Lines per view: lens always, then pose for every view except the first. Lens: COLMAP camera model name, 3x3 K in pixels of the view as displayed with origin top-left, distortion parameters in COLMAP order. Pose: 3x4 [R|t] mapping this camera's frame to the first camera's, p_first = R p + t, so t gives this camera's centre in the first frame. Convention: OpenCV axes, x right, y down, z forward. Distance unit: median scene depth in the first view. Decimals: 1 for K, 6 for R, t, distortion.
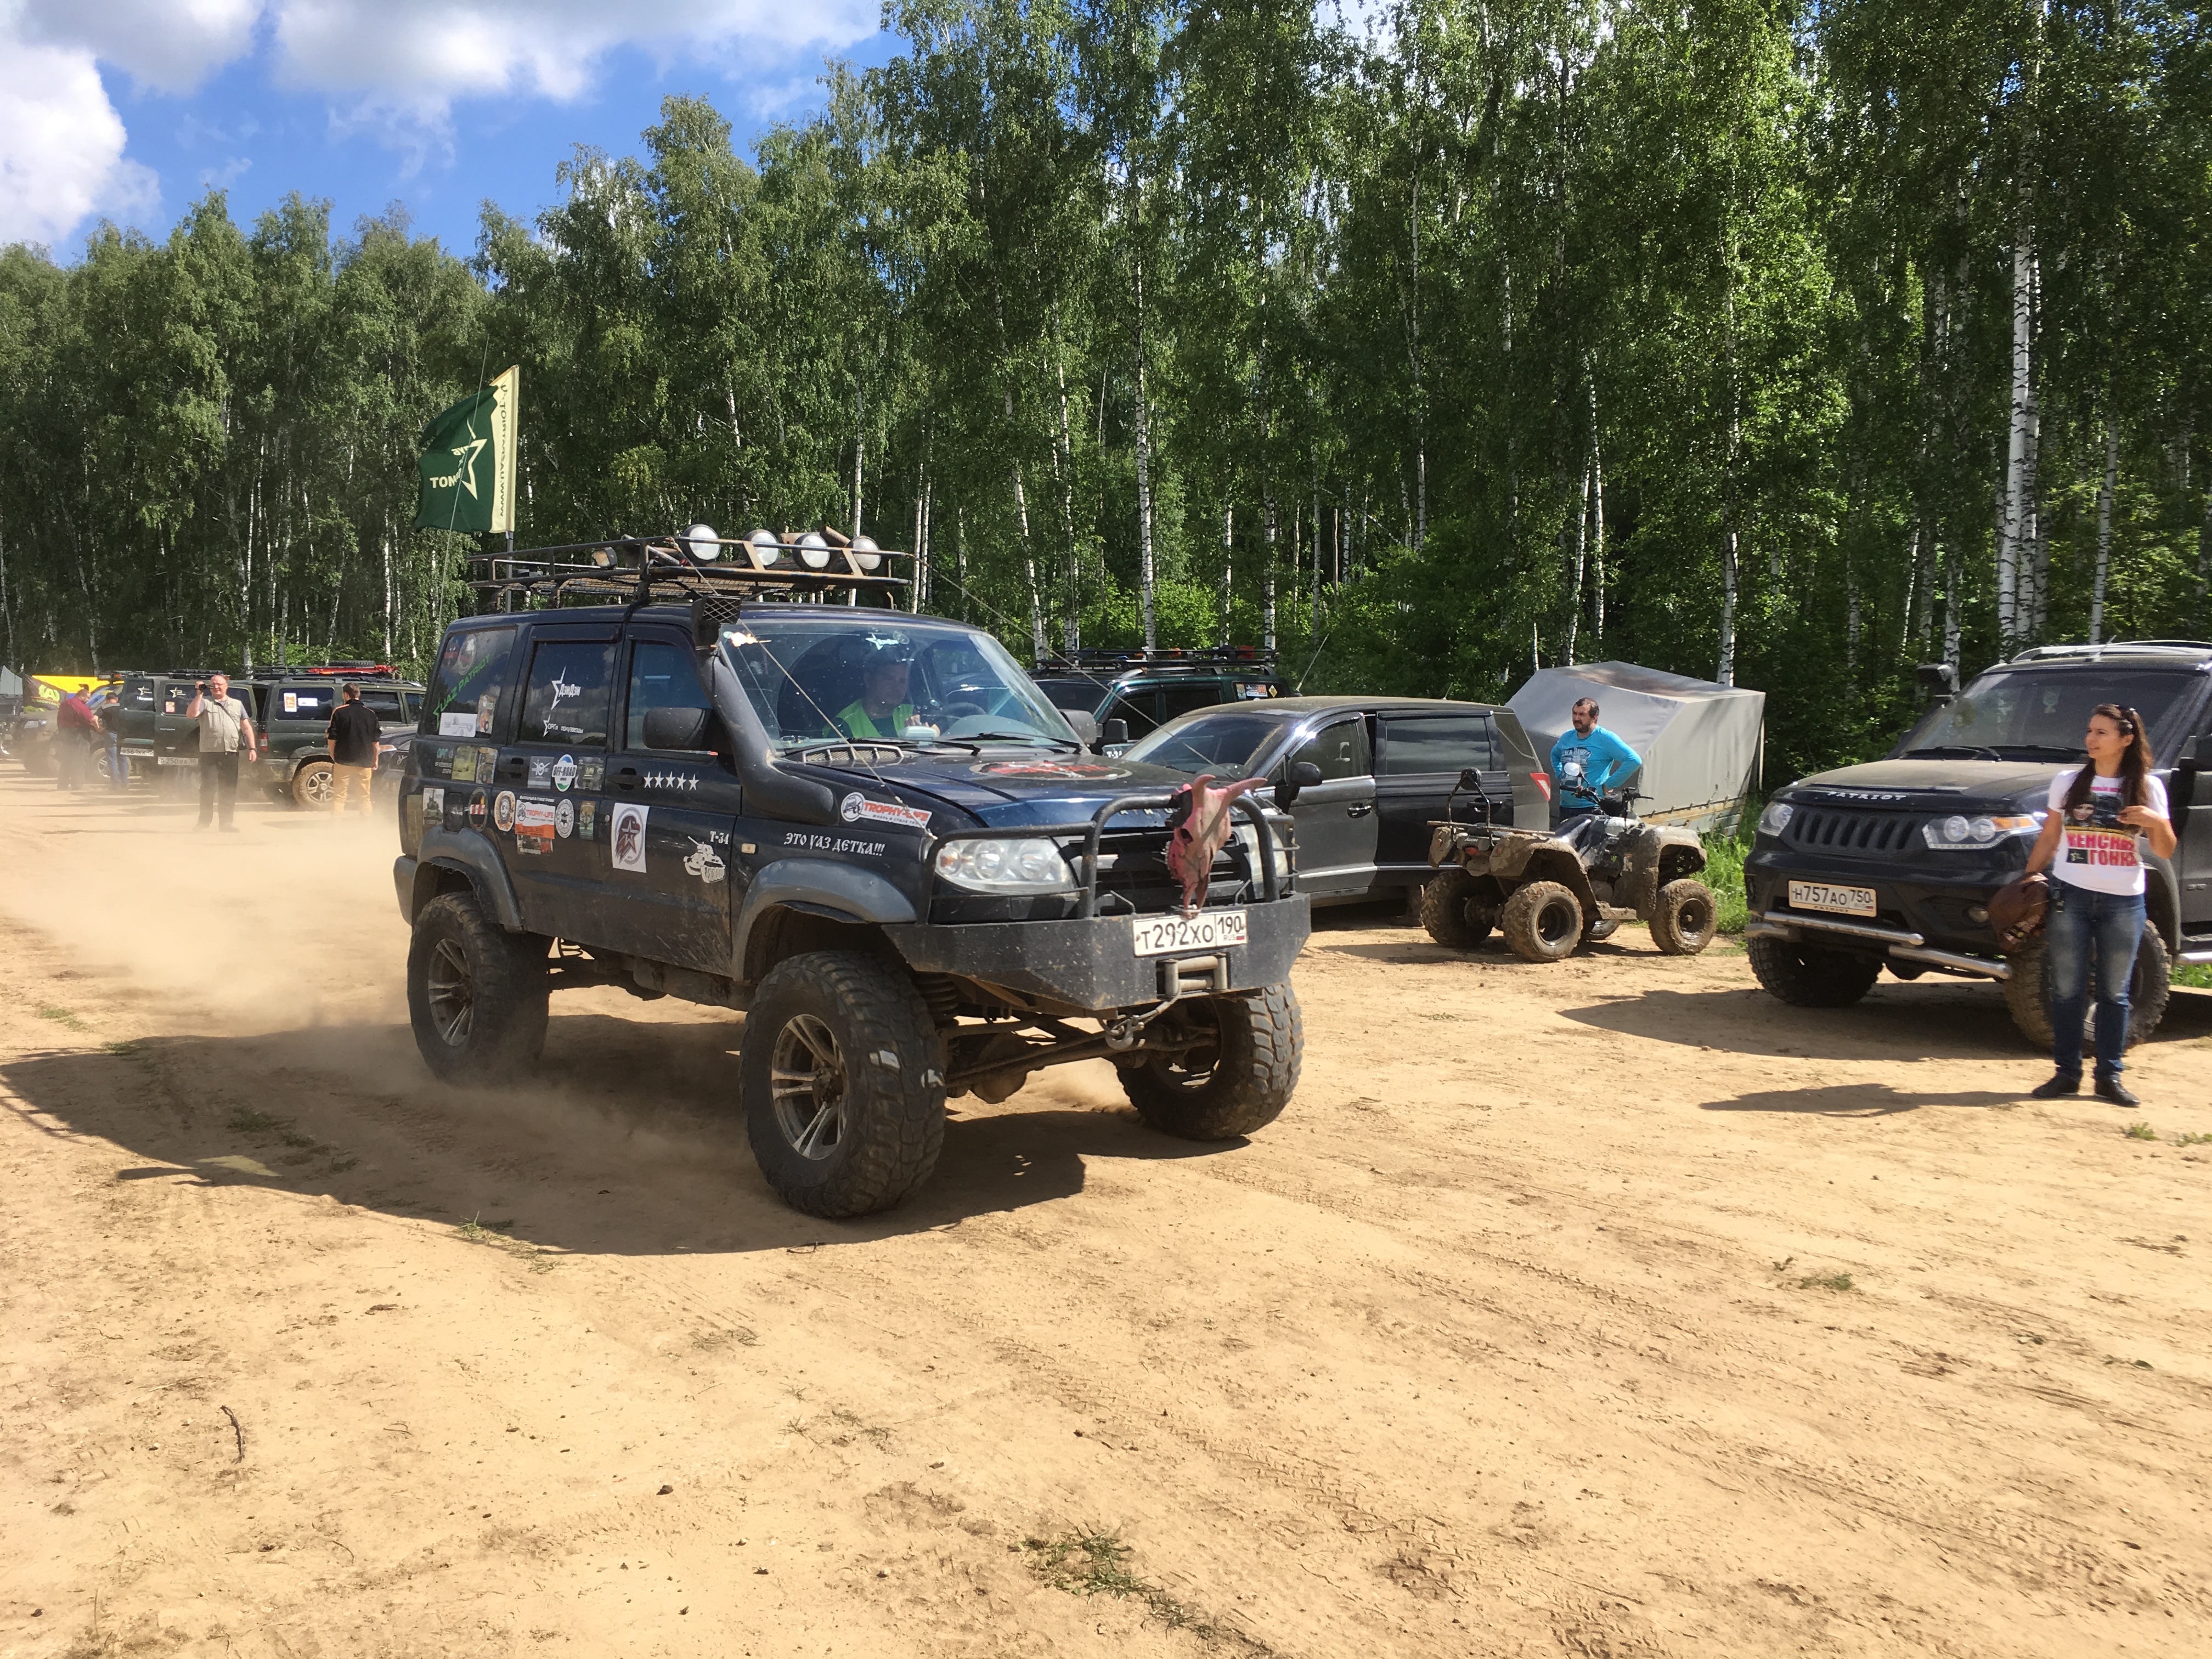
lens RADIAL K [[1859.9, 0, 1102.7], [0, 1859.9, 823.5], [0, 0, 1]] dist [0.005922, -0.007308]
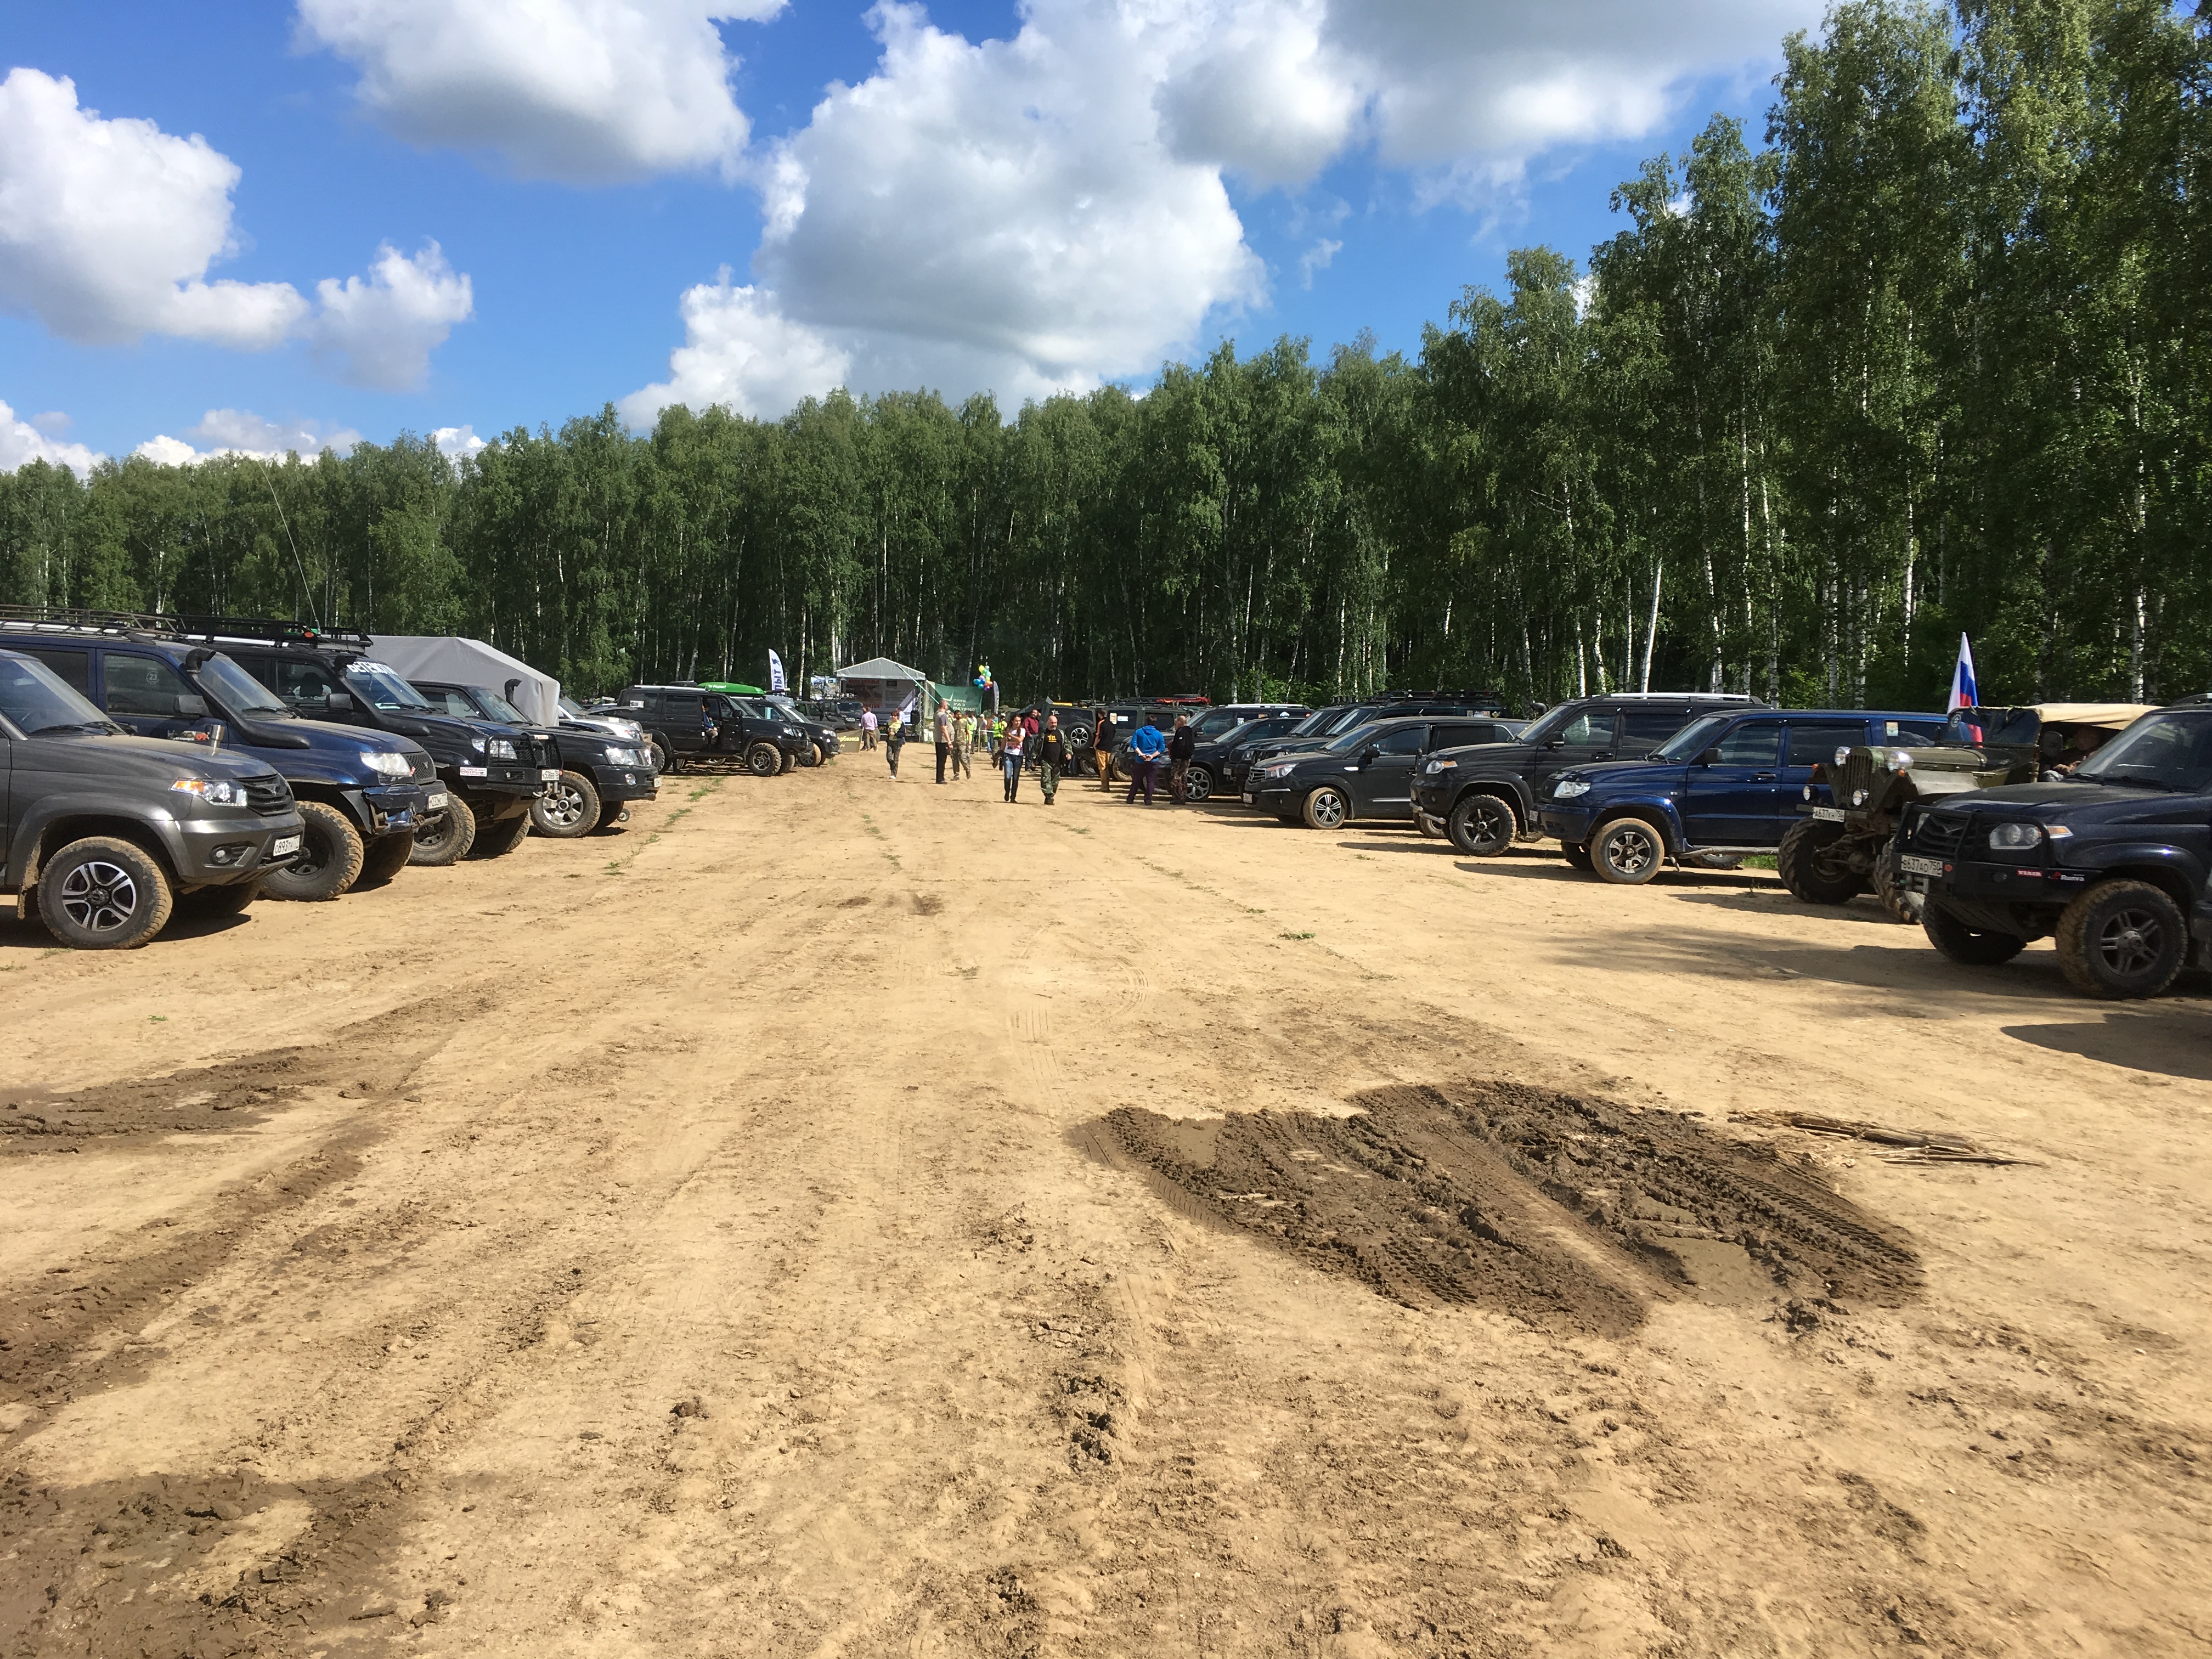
lens RADIAL K [[1859.9, 0, 1099.1], [0, 1859.9, 834.3], [0, 0, 1]] dist [0.005922, -0.007308]
pose [[0.854072, 0.040023, -0.518613, 0.155321], [-0.048136, 0.998838, -0.002190, 0.021731], [0.517923, 0.026835, 0.855006, -0.184111]]
